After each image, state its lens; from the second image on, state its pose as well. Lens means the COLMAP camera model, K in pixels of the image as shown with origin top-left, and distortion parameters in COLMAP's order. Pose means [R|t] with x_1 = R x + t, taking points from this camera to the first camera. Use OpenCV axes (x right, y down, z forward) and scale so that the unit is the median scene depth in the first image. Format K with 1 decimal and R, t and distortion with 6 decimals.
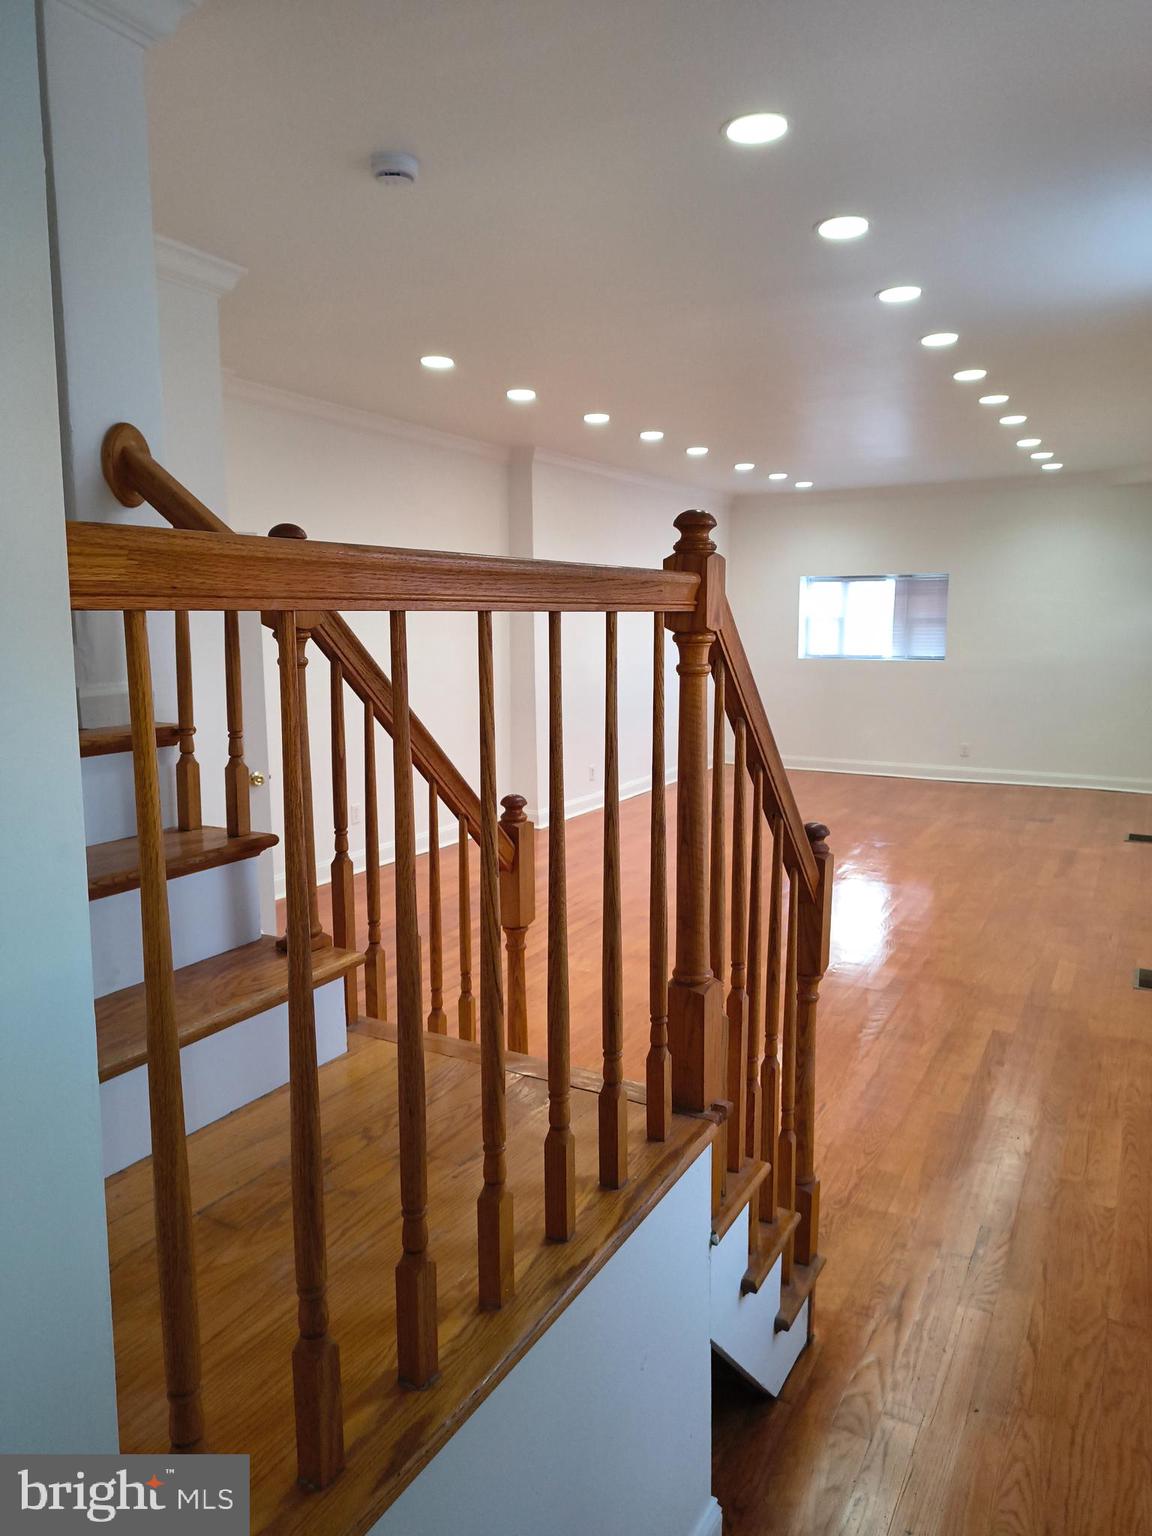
lens RADIAL K [[1039.4, 0, 573.7], [0, 1039.4, 768.2], [0, 0, 1]] dist [0.028683, -0.009818]
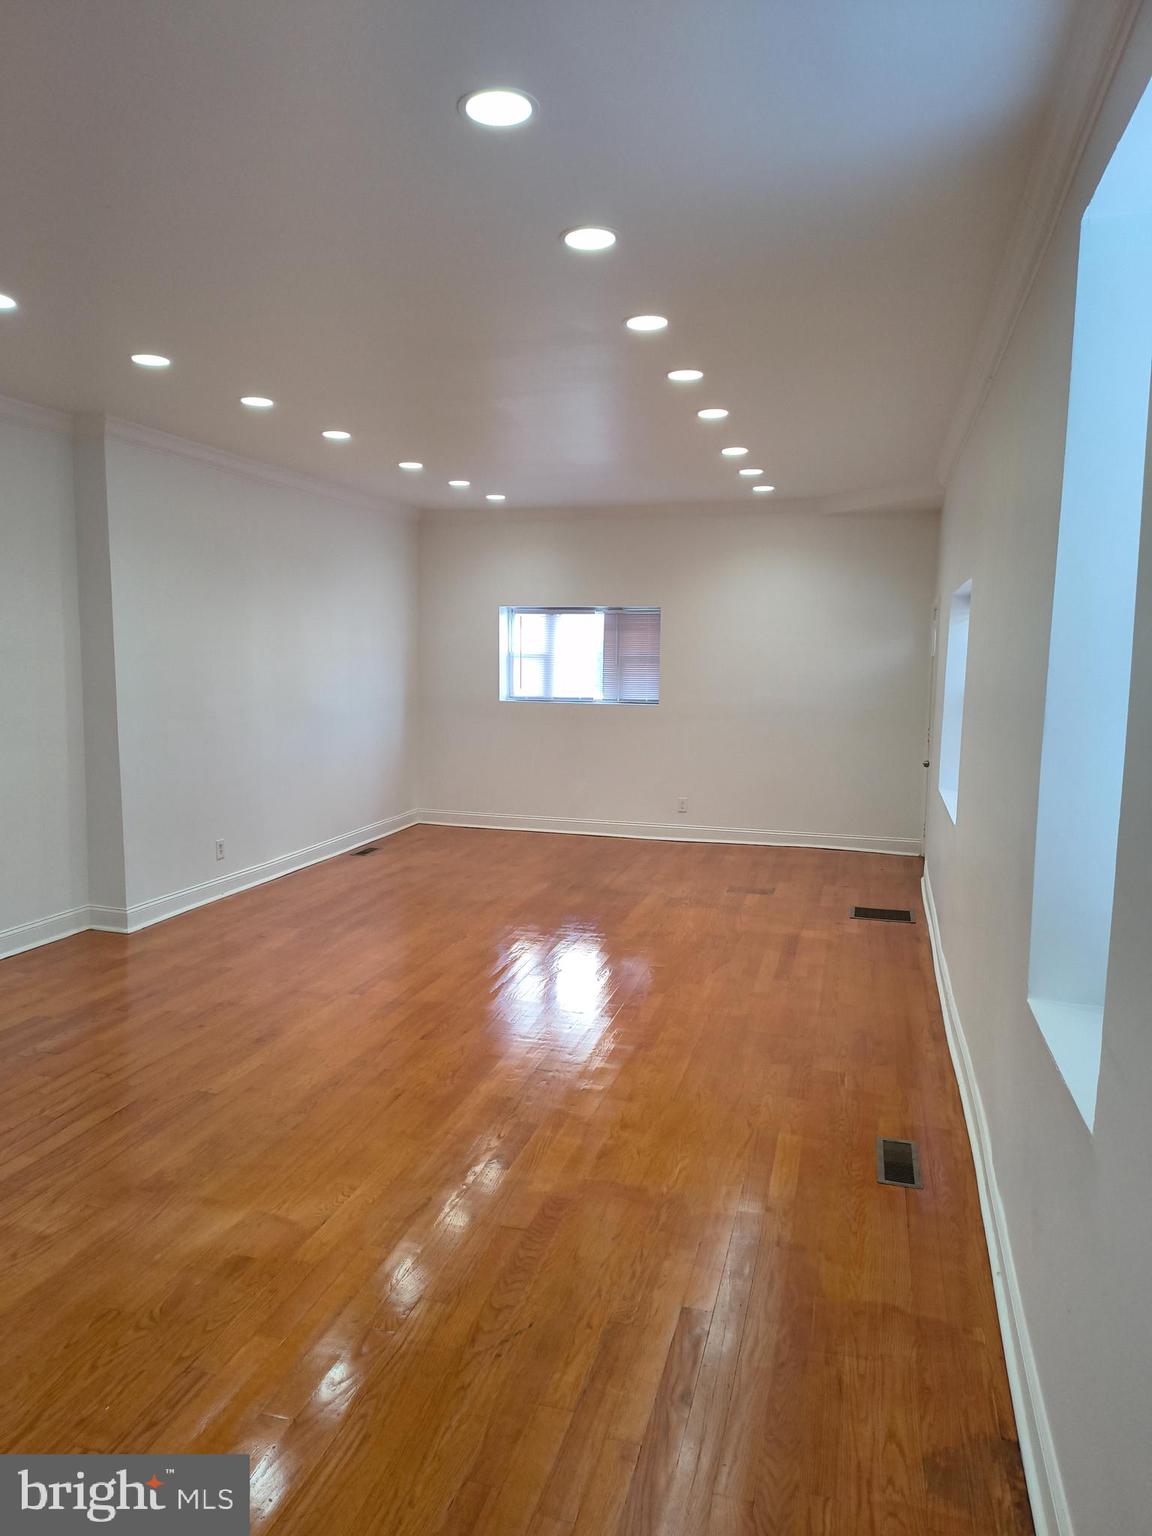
lens RADIAL K [[1039.4, 0, 578.5], [0, 1039.4, 768.5], [0, 0, 1]] dist [0.028683, -0.009818]
pose [[0.971521, -0.010937, 0.236700, 0.105893], [0.019216, 0.999280, -0.032699, -0.028387], [-0.236172, 0.036316, 0.971032, 0.213043]]
